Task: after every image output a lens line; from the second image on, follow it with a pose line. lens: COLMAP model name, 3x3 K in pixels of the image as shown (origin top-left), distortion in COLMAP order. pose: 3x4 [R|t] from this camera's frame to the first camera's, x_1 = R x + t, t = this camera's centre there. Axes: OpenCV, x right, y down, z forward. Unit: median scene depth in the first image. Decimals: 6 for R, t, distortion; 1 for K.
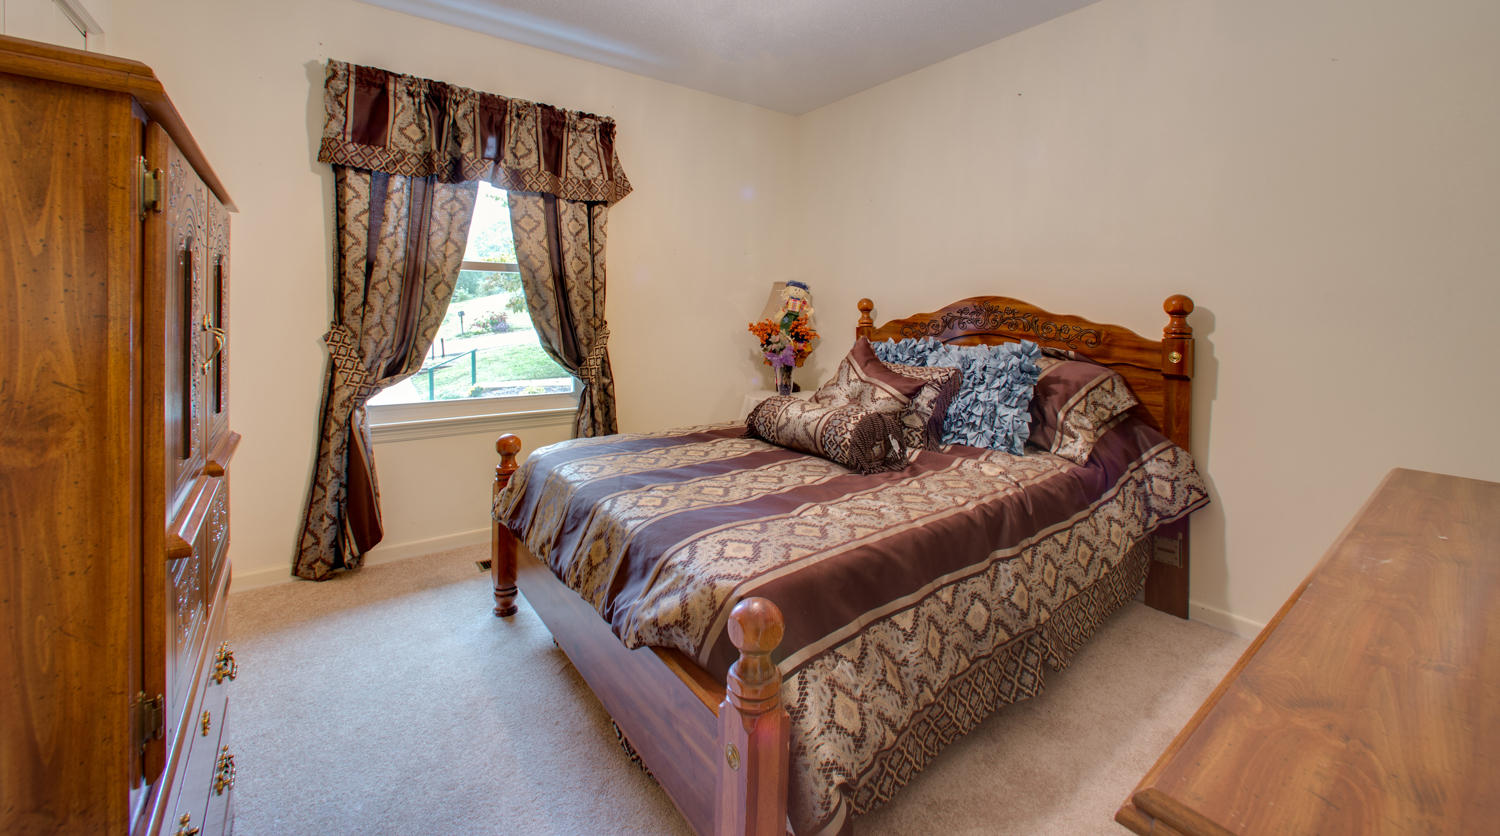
lens RADIAL K [[1230.5, 0, 750.0], [0, 1230.5, 418.0], [0, 0, 1]] dist [-0.000869, -0.001331]
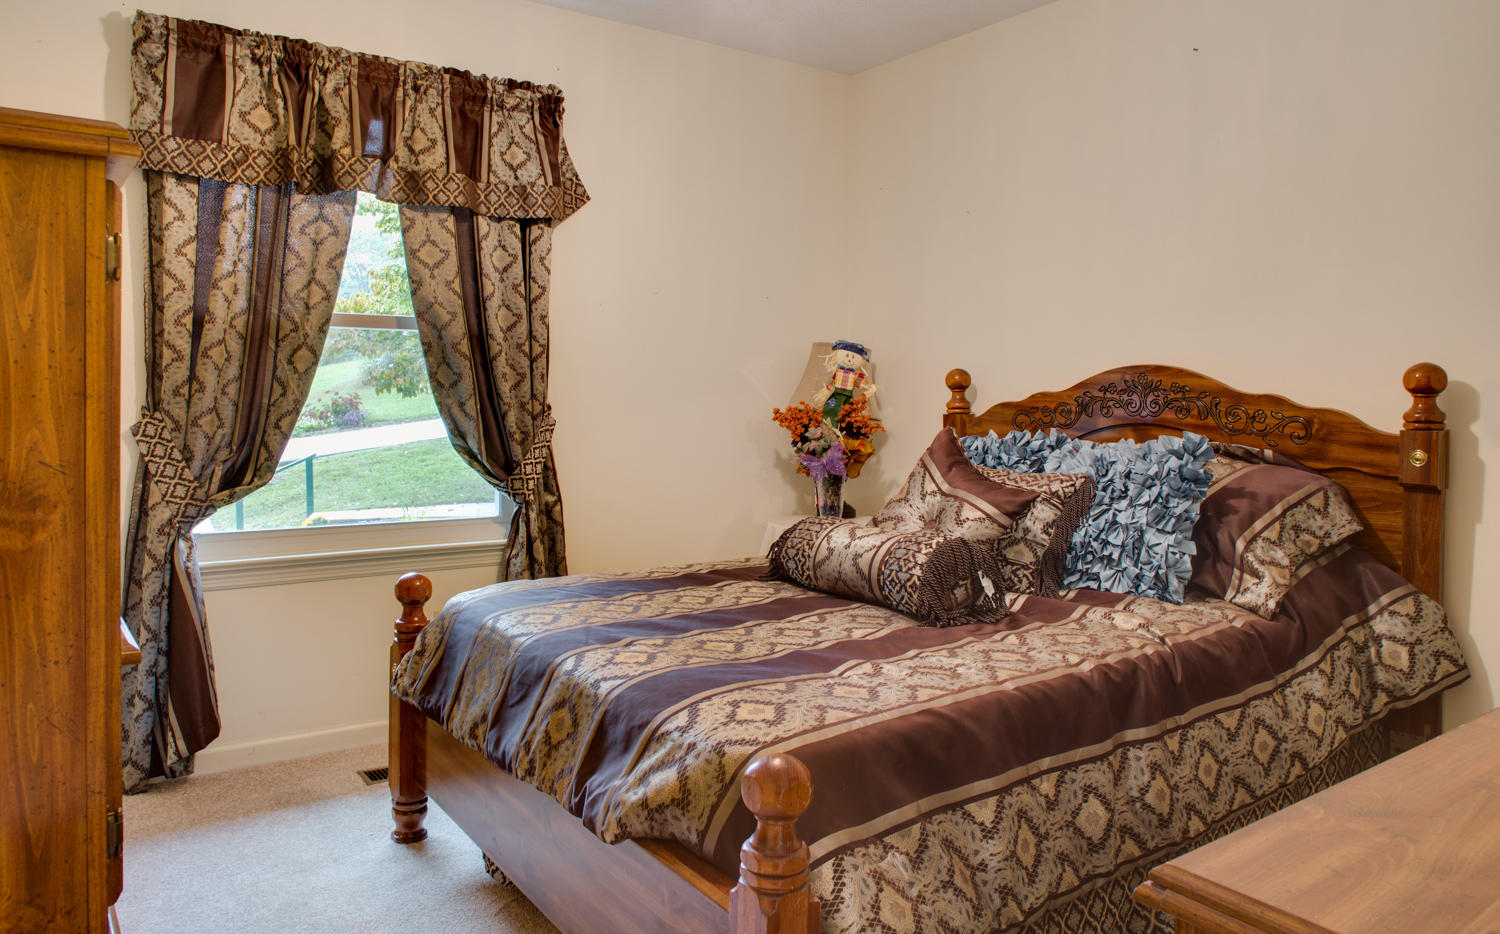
lens RADIAL K [[1212.5, 0, 749.0], [0, 1212.5, 487.1], [0, 0, 1]] dist [-0.017759, -0.002717]
pose [[0.999921, -0.000902, -0.012521, -0.005059], [0.000859, 0.999994, -0.003445, -0.031906], [0.012524, 0.003434, 0.999916, 0.348918]]
